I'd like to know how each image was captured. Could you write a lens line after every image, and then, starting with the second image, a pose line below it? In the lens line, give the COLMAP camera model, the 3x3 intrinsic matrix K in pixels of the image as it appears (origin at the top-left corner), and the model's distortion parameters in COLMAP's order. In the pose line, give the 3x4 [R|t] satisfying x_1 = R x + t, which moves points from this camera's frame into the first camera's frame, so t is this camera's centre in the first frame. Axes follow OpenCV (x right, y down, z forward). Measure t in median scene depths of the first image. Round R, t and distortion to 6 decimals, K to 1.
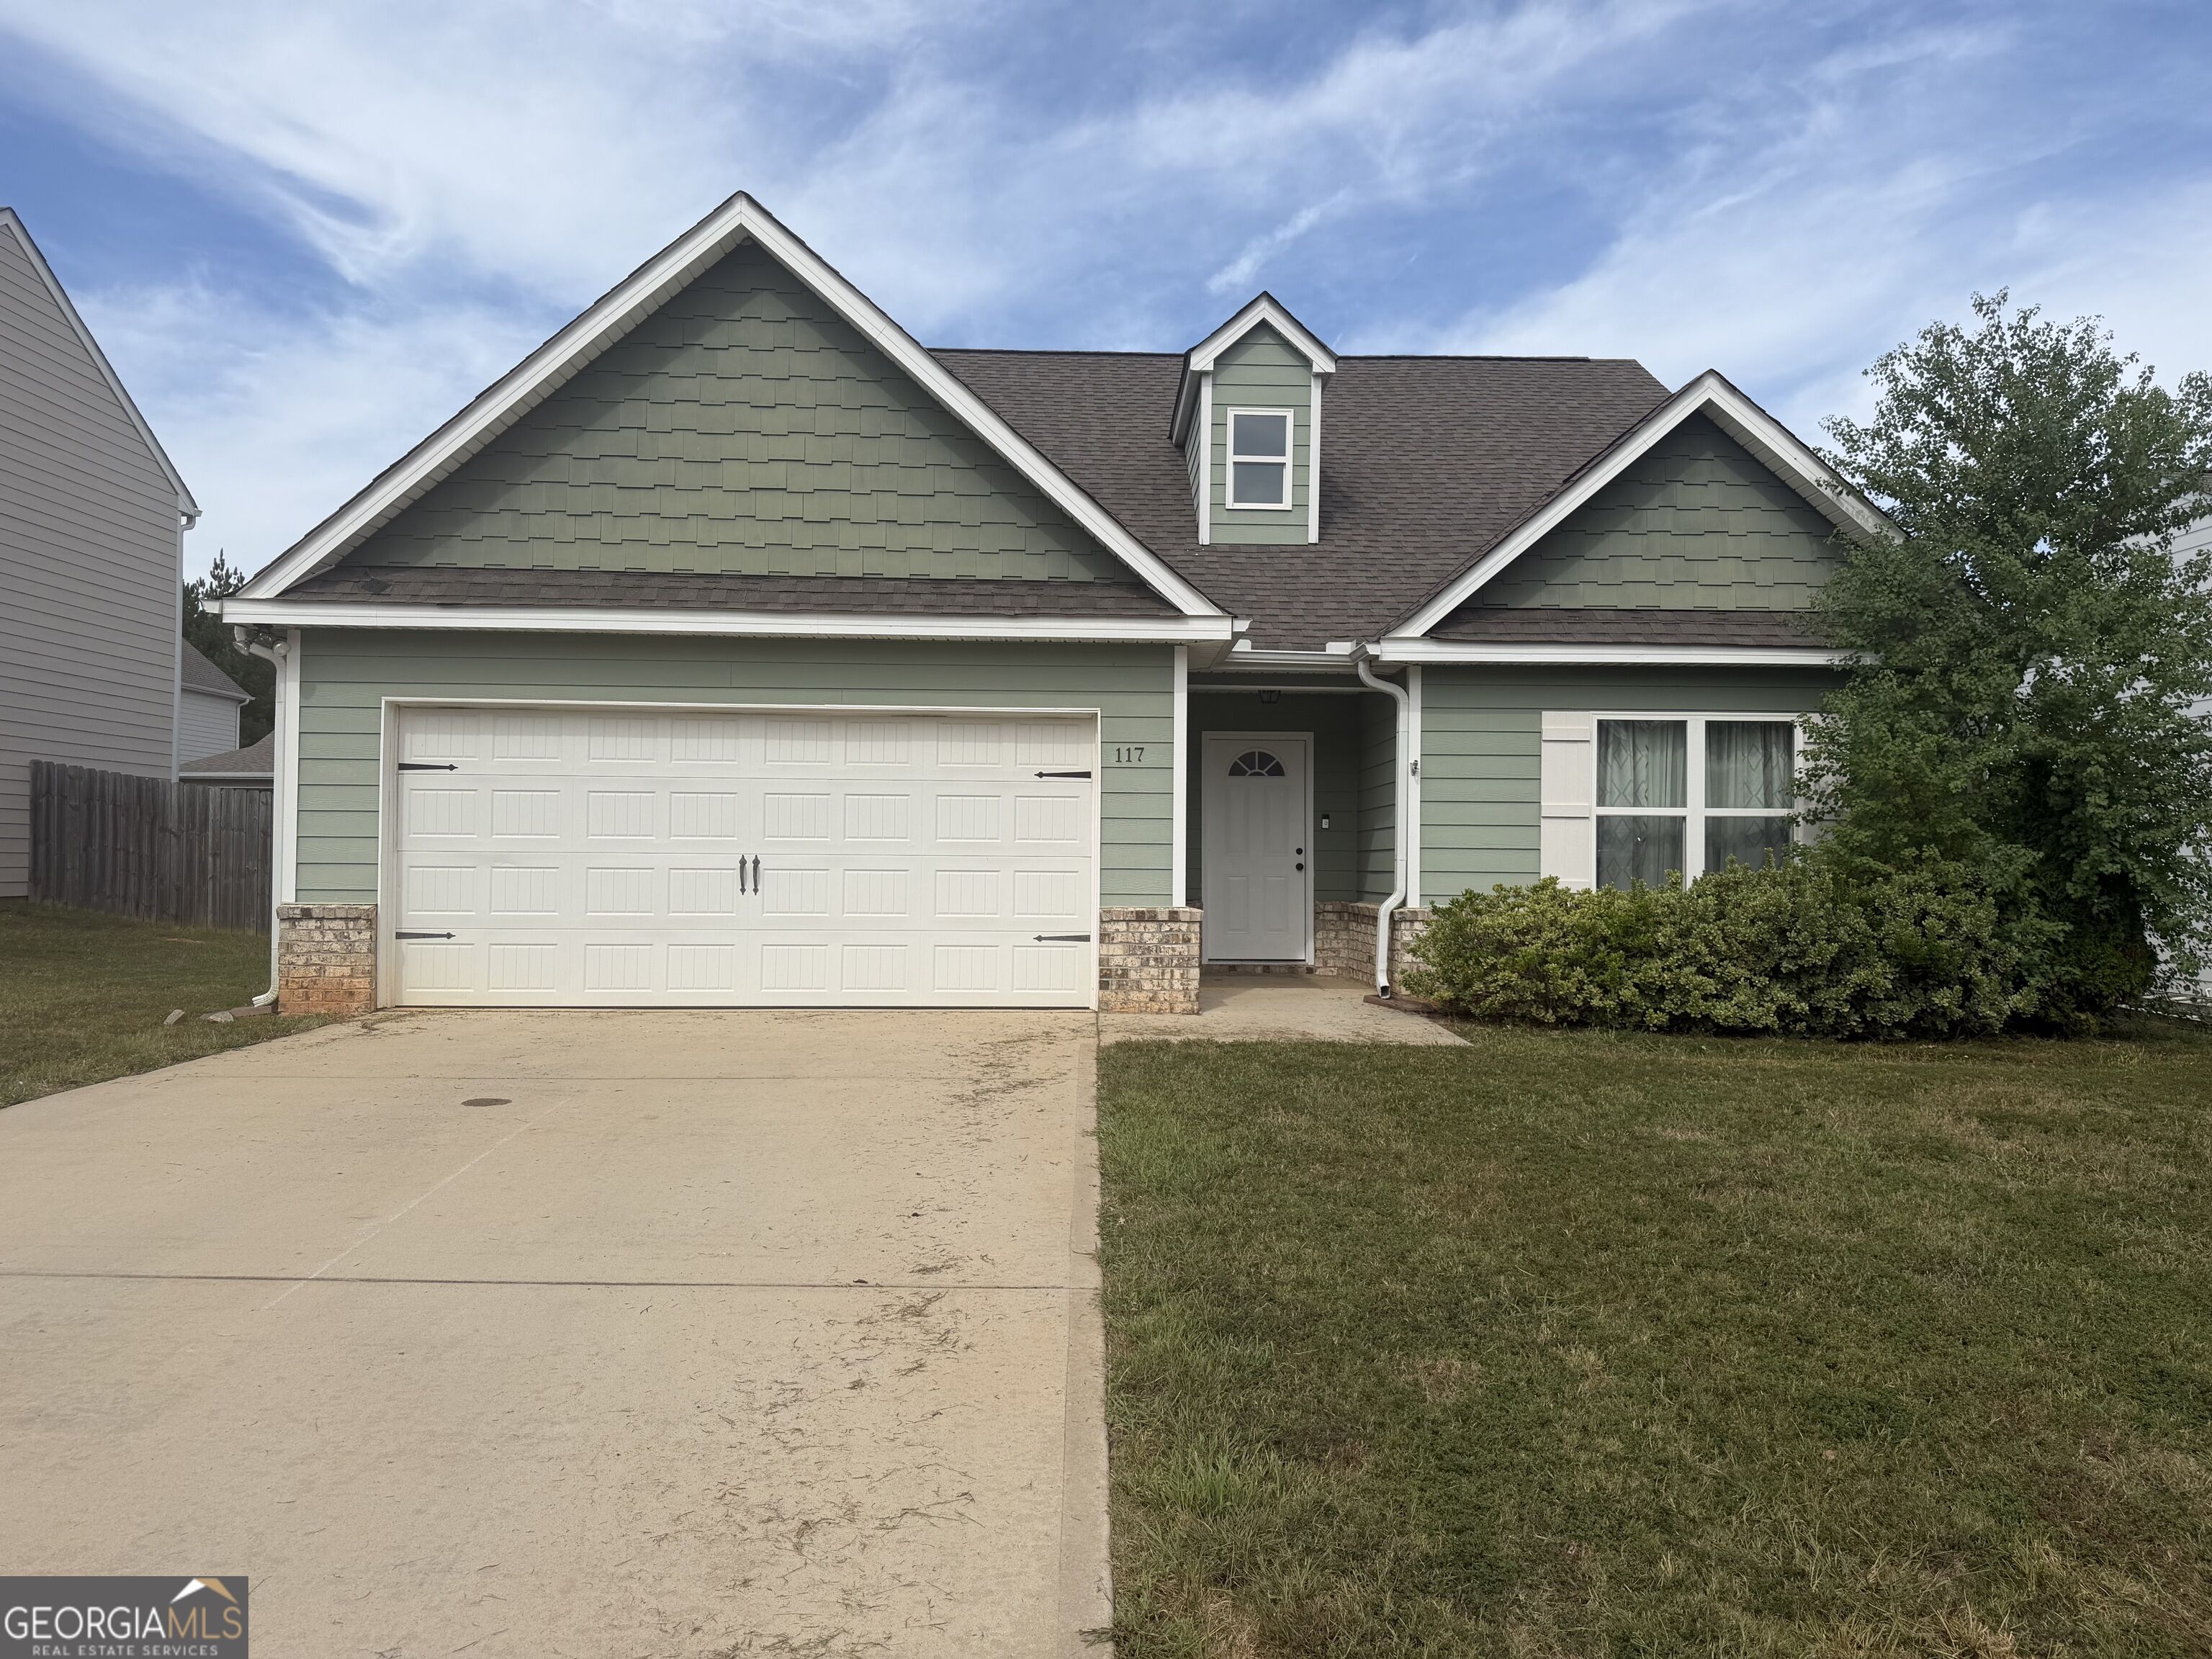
lens RADIAL K [[1563.2, 0, 1006.3], [0, 1563.2, 825.1], [0, 0, 1]] dist [0.017276, -0.025106]
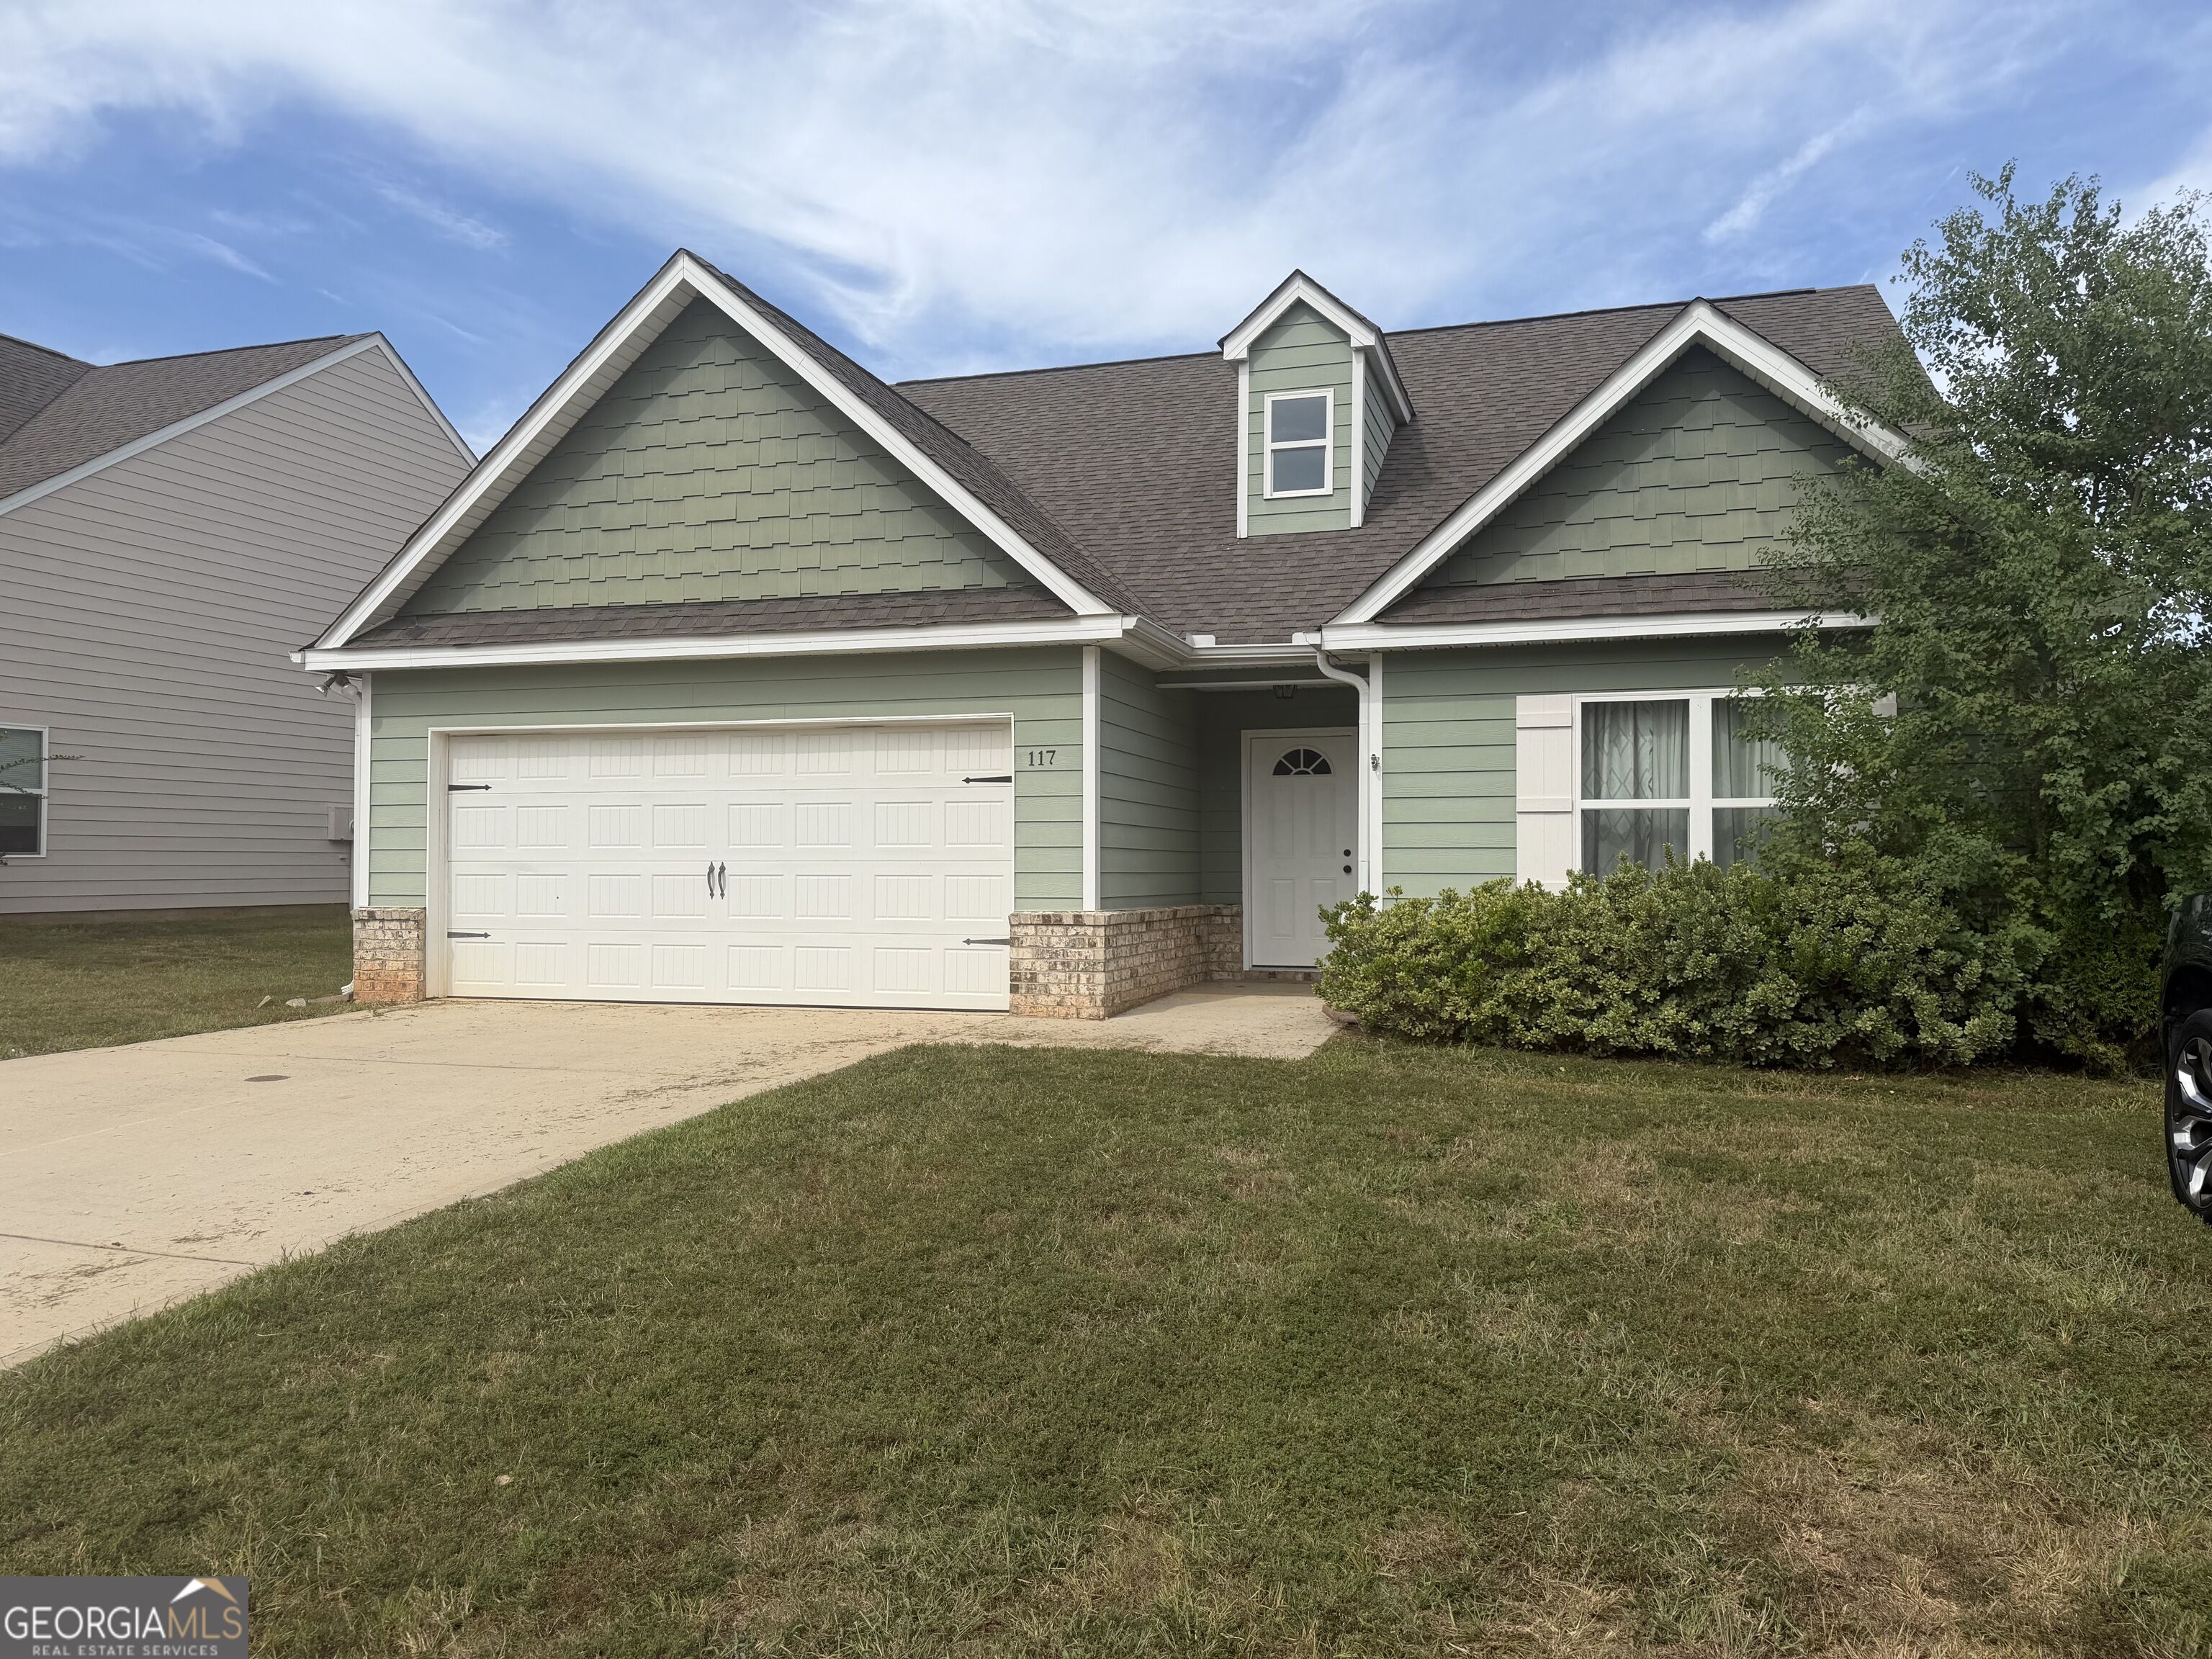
lens RADIAL K [[1563.2, 0, 1033.8], [0, 1563.2, 819.3], [0, 0, 1]] dist [0.017276, -0.025106]
pose [[0.945640, -0.017541, -0.324742, 0.389985], [0.014851, 0.999832, -0.010760, 0.004558], [0.324876, 0.005352, 0.945741, 0.053973]]
